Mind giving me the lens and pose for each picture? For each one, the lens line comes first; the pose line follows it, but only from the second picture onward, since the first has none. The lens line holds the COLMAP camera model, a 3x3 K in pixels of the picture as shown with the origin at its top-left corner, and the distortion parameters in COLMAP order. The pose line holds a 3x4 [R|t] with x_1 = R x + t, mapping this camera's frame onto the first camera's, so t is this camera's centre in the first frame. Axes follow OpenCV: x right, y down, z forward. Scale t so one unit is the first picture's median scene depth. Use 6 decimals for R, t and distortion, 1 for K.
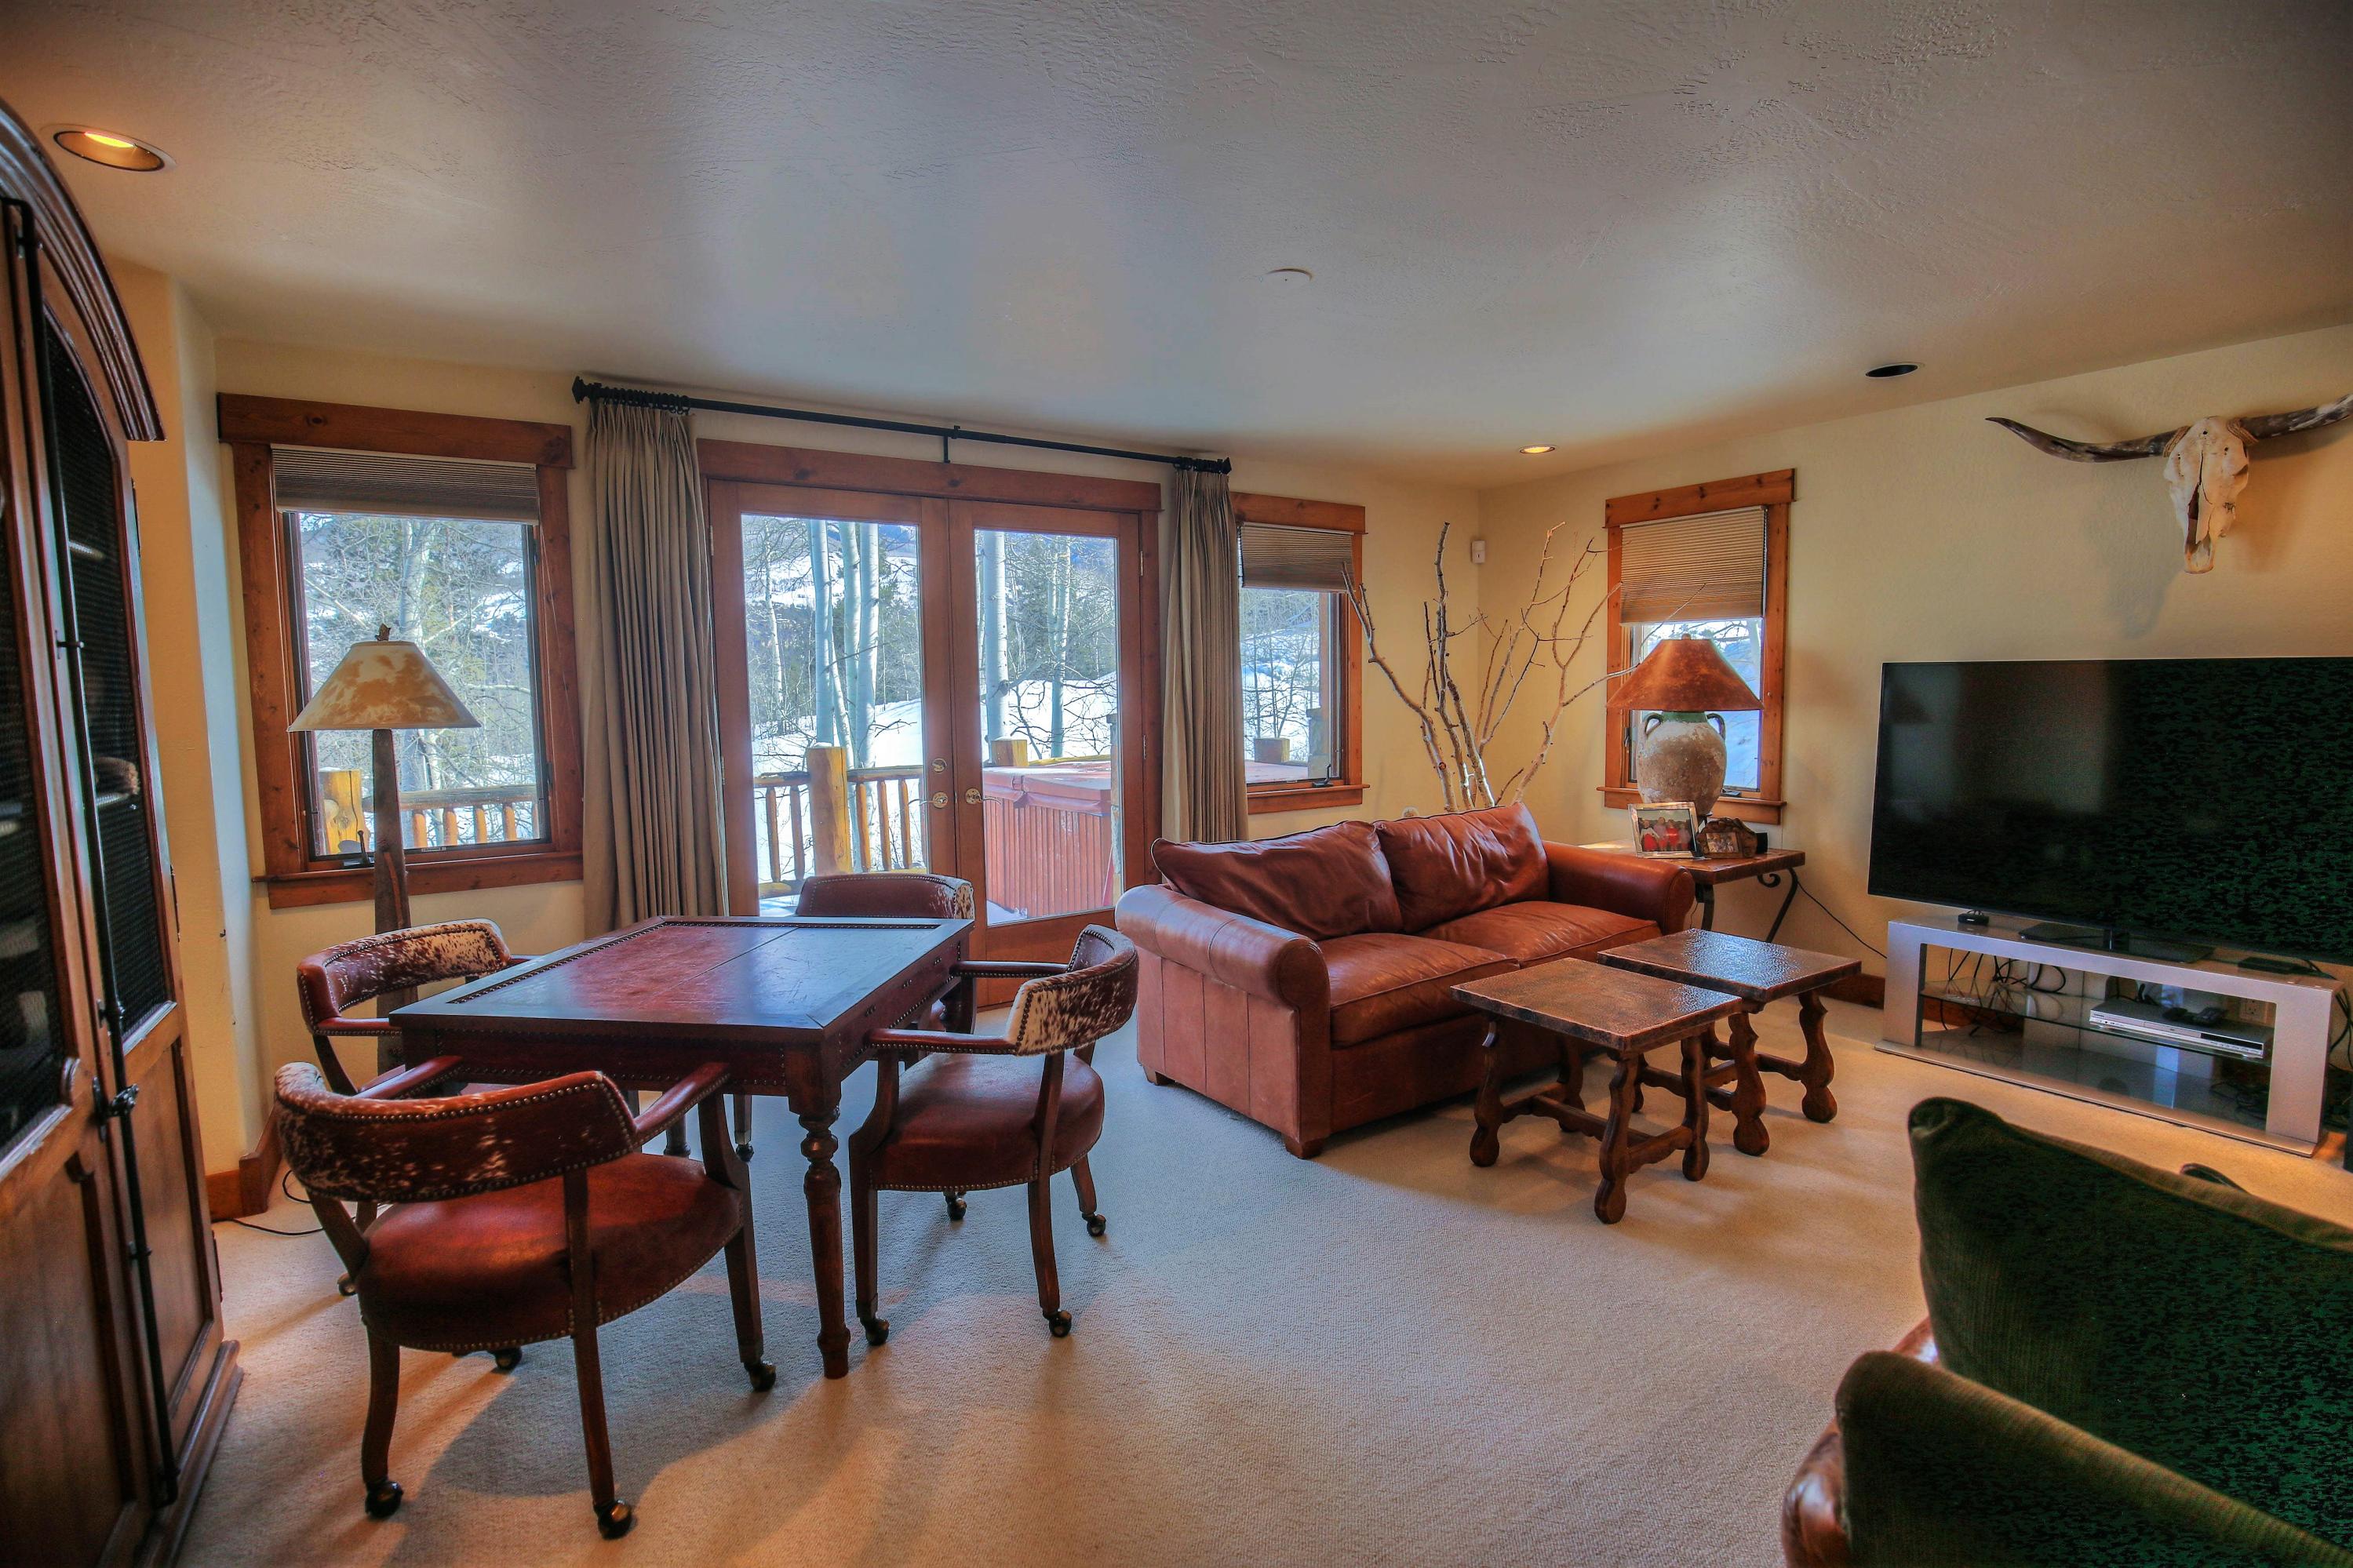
lens RADIAL K [[1085.7, 0, 1175.8], [0, 1085.7, 781.7], [0, 0, 1]] dist [-0.031830, 0.006456]
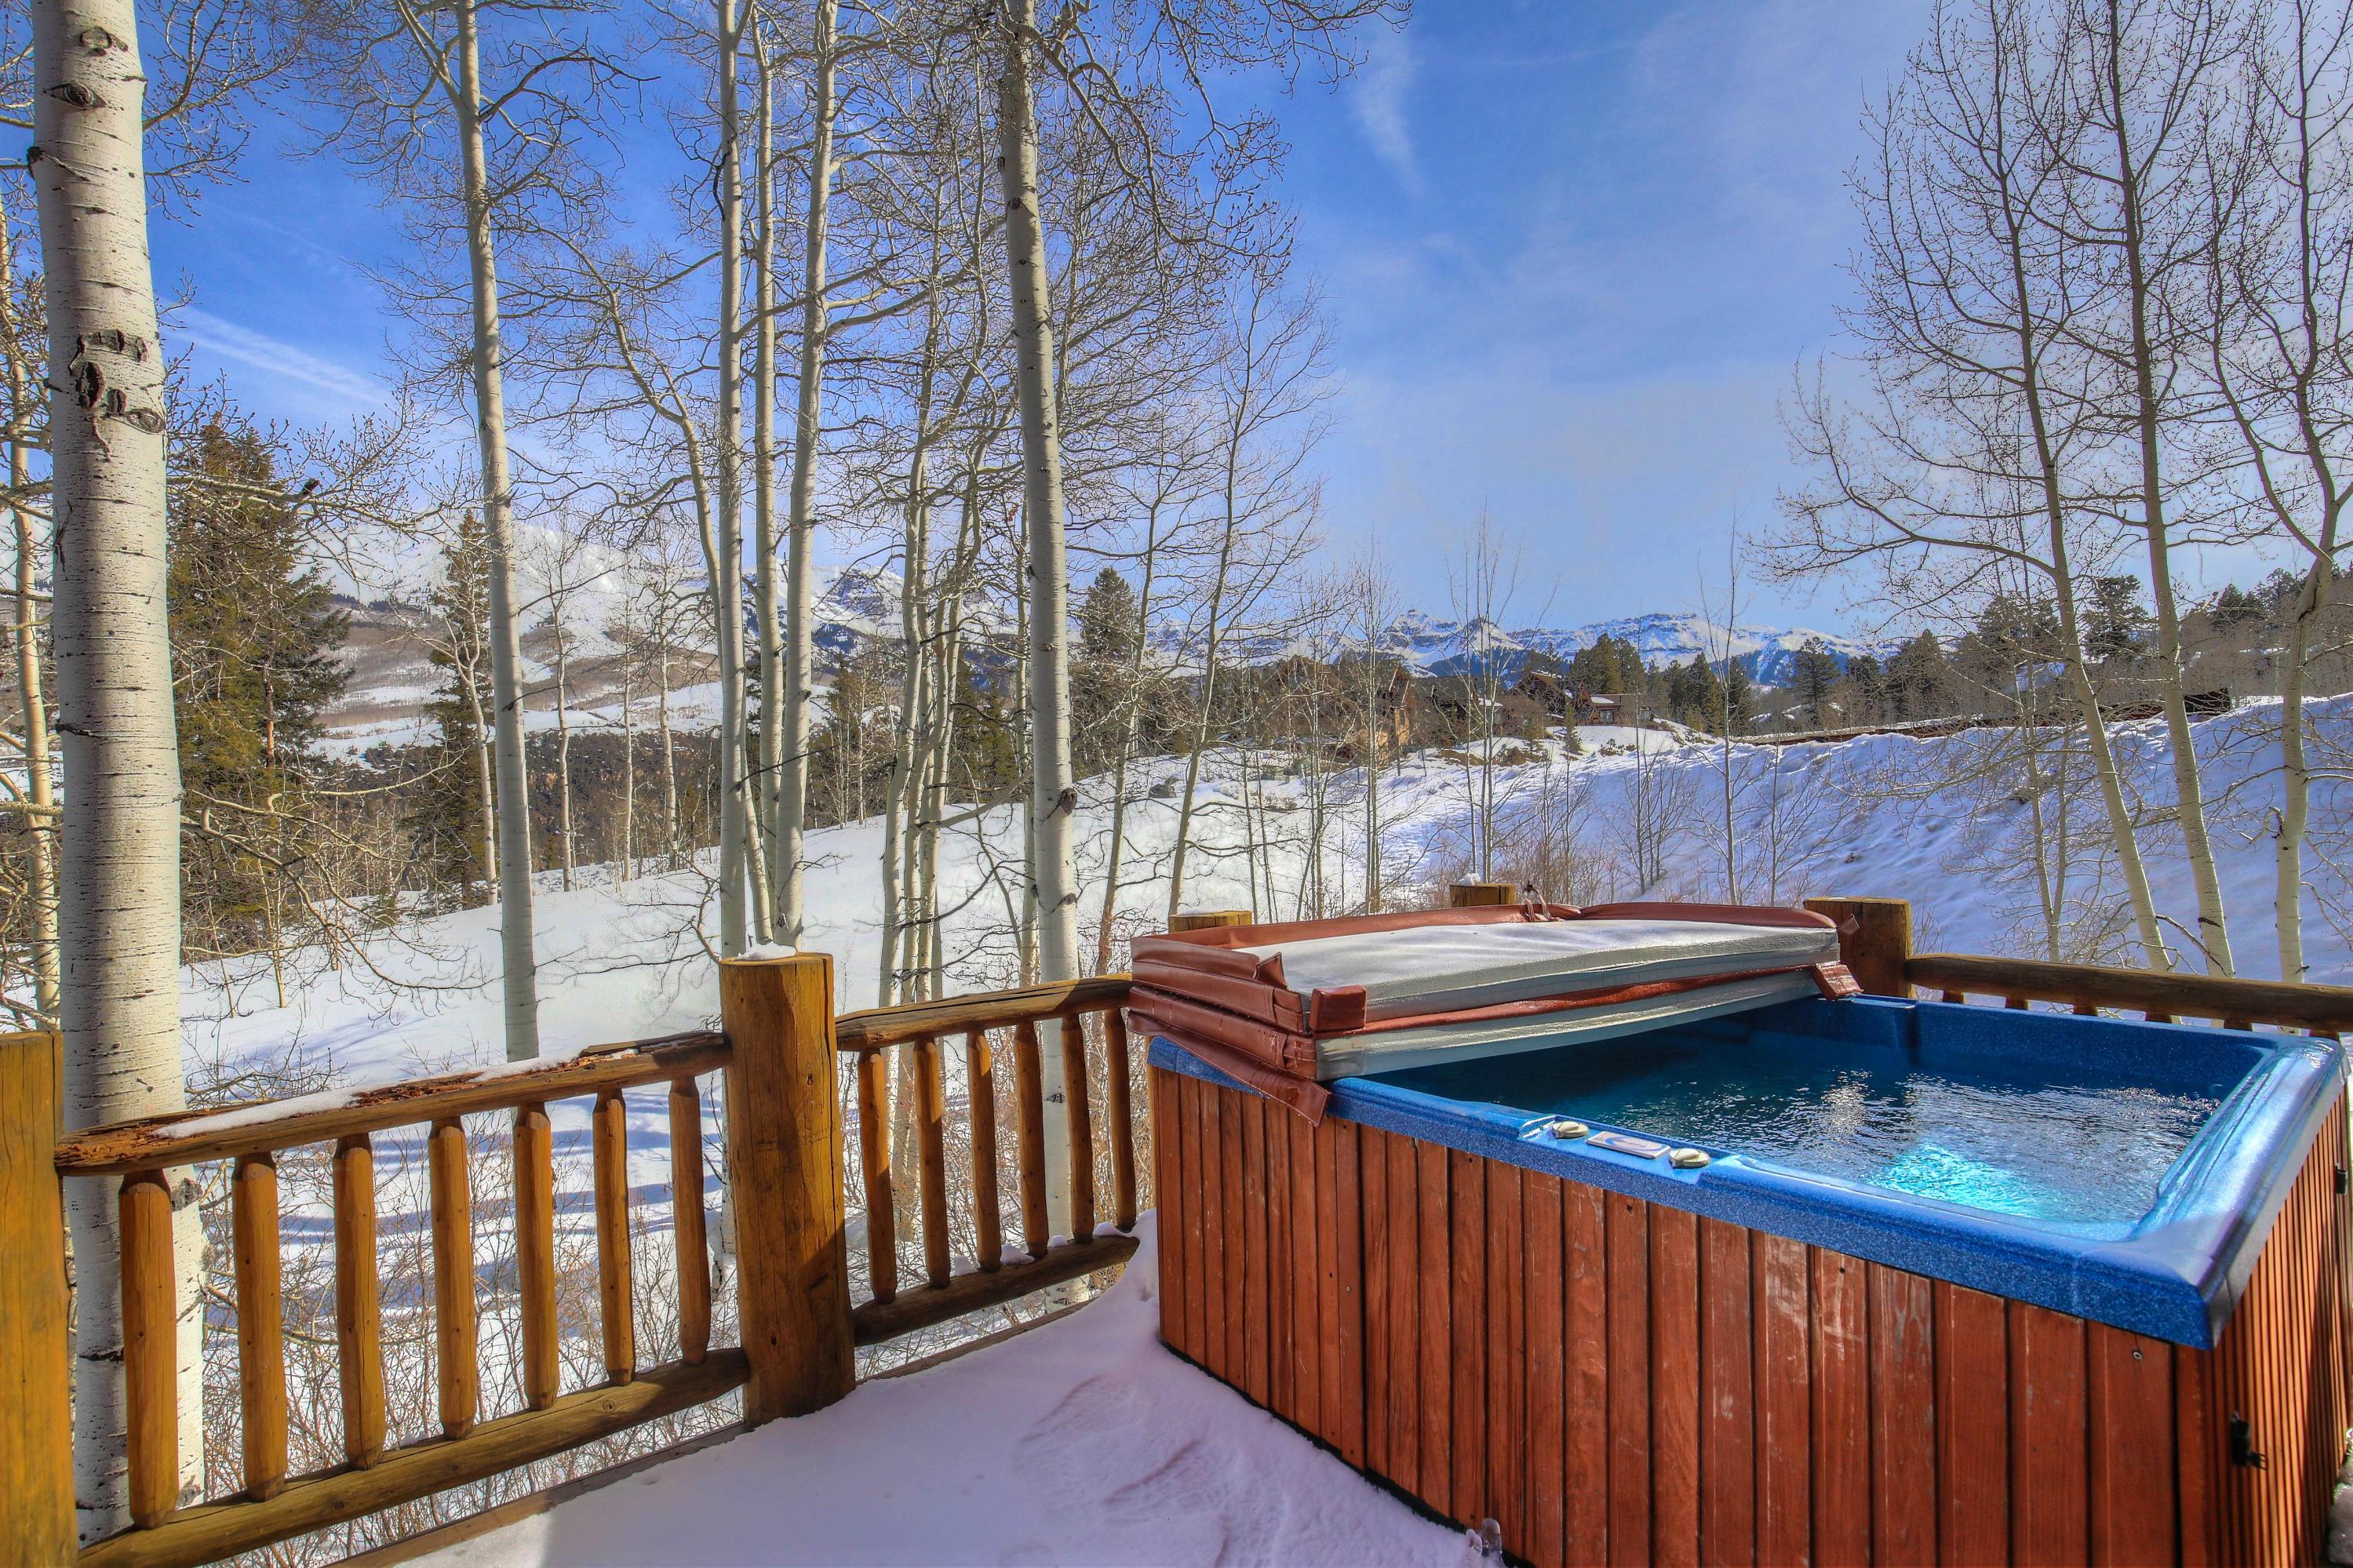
lens RADIAL K [[1085.7, 0, 1178.0], [0, 1085.7, 782.0], [0, 0, 1]] dist [-0.031830, 0.006456]
pose [[0.996126, -0.014712, 0.086696, -0.330760], [0.024321, 0.993540, -0.110848, -0.069047], [-0.084505, 0.112527, 0.990049, 0.938662]]
